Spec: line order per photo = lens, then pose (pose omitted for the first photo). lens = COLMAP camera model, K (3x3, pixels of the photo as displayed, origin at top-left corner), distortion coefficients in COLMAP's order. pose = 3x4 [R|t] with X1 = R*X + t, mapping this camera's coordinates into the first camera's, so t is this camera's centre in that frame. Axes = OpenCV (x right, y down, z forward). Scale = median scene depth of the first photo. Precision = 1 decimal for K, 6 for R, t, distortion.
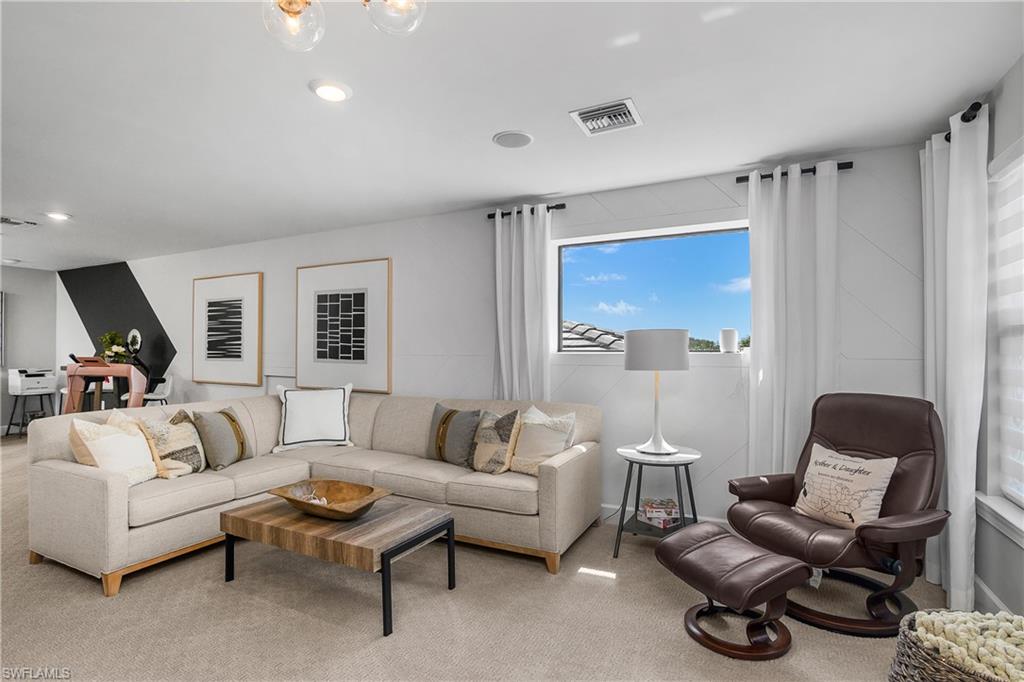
lens RADIAL K [[509.1, 0, 502.3], [0, 509.1, 344.8], [0, 0, 1]] dist [-0.026744, 0.009579]
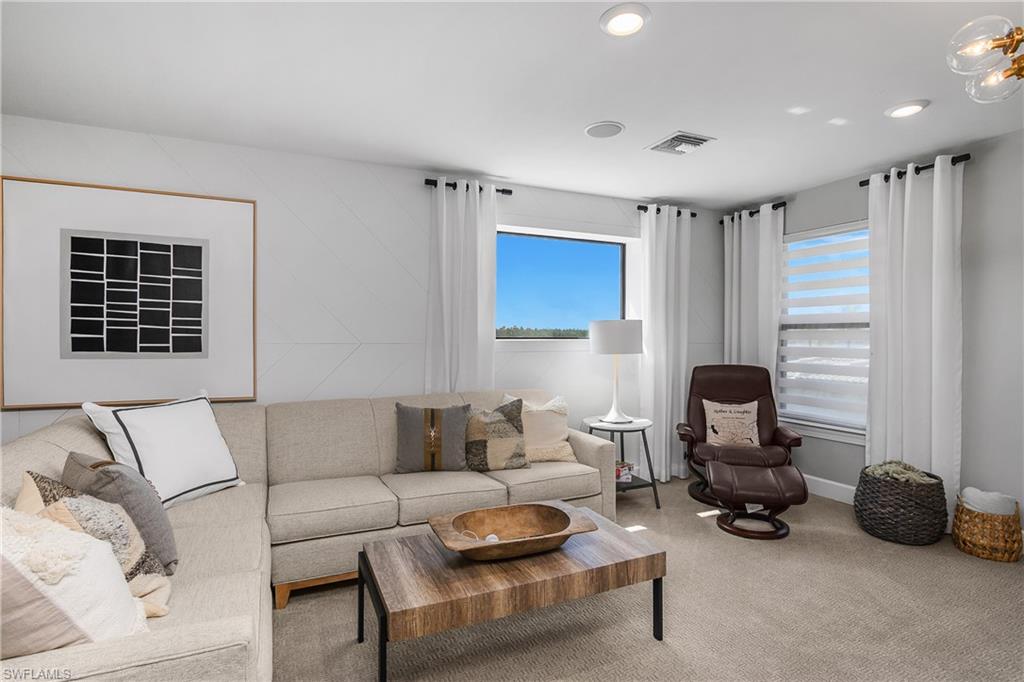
lens RADIAL K [[509.1, 0, 502.3], [0, 509.1, 344.8], [0, 0, 1]] dist [-0.026744, 0.009579]
pose [[0.619307, -0.009102, 0.785096, -0.549627], [-0.007492, 0.999819, 0.017501, 0.006956], [-0.785113, -0.016721, 0.619127, 0.318604]]
